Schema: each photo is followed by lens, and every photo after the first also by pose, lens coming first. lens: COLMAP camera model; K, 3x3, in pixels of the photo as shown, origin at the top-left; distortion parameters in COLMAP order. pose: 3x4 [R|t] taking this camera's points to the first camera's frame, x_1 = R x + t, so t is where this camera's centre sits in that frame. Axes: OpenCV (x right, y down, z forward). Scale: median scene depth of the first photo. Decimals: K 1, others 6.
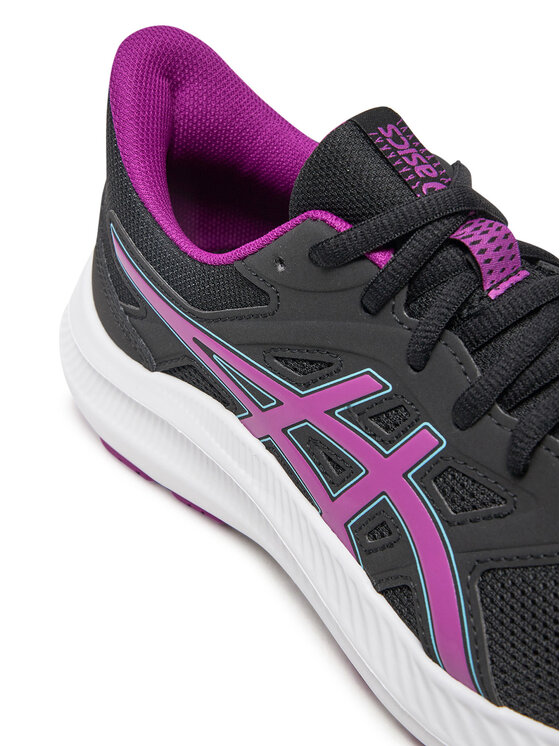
lens RADIAL K [[1267.1, 0, 281.6], [0, 1267.1, 370.8], [0, 0, 1]] dist [-0.069278, 0.000000]
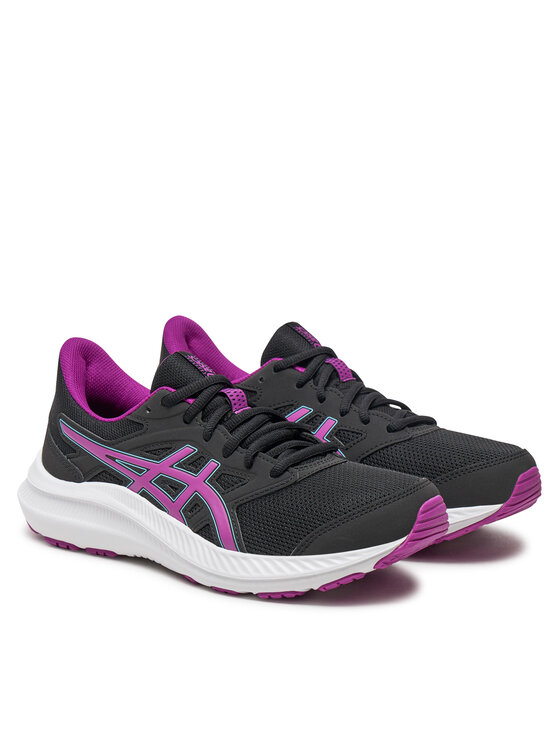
lens RADIAL K [[2043.8, 0, 280.0], [0, 2043.8, 373.3], [0, 0, 1]] dist [-0.120434, 0.000000]
pose [[0.987045, 0.012139, 0.159983, -0.386542], [0.057585, 0.903891, -0.423870, 1.555558], [-0.149753, 0.427591, 0.891482, -2.590784]]
